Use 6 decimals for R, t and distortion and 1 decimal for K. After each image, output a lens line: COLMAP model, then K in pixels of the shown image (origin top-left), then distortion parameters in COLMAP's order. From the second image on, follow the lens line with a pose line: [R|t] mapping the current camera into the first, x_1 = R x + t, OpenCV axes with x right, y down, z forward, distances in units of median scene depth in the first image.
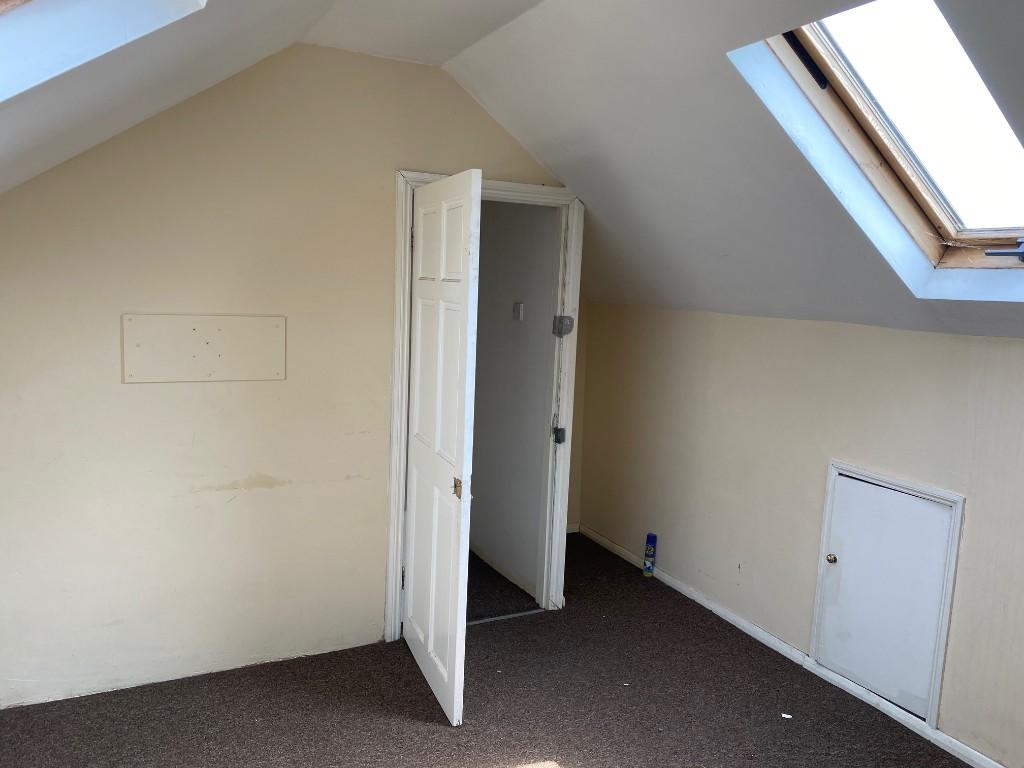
lens RADIAL K [[772.1, 0, 512.0], [0, 772.1, 384.0], [0, 0, 1]] dist [-0.003693, -0.003744]
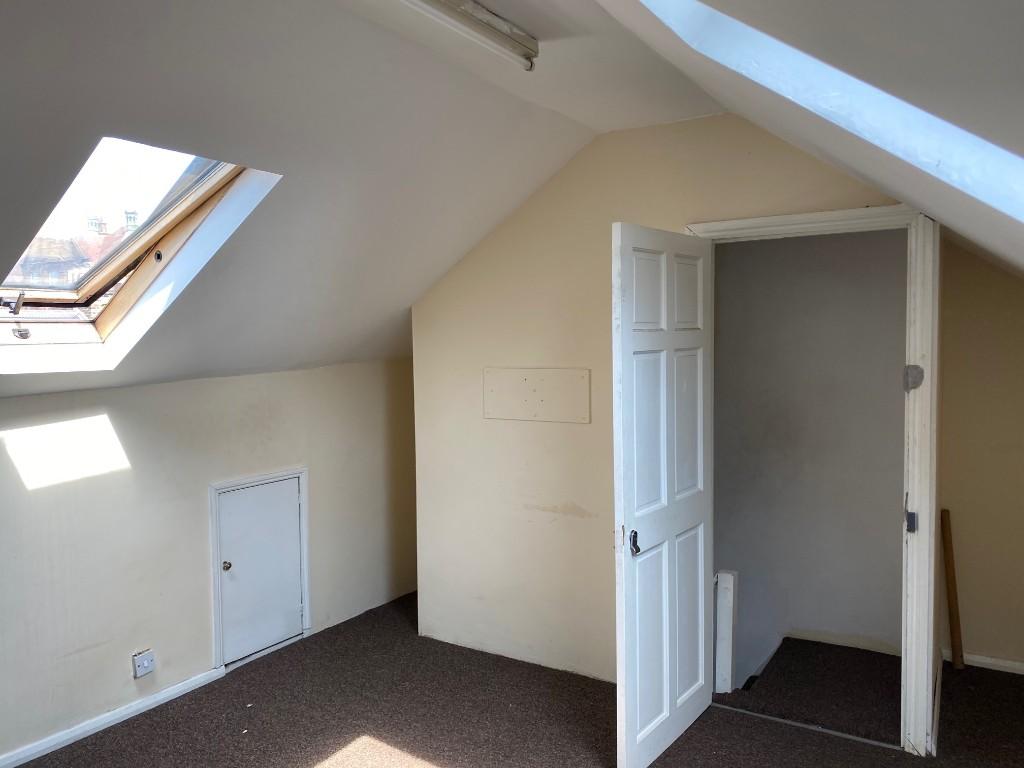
lens RADIAL K [[778.3, 0, 512.3], [0, 778.3, 371.3], [0, 0, 1]] dist [0.005348, -0.002750]
pose [[0.511146, -0.008705, -0.859450, 0.630149], [-0.072122, 0.995988, -0.052981, -0.013278], [0.856463, 0.089066, 0.508467, 0.301356]]
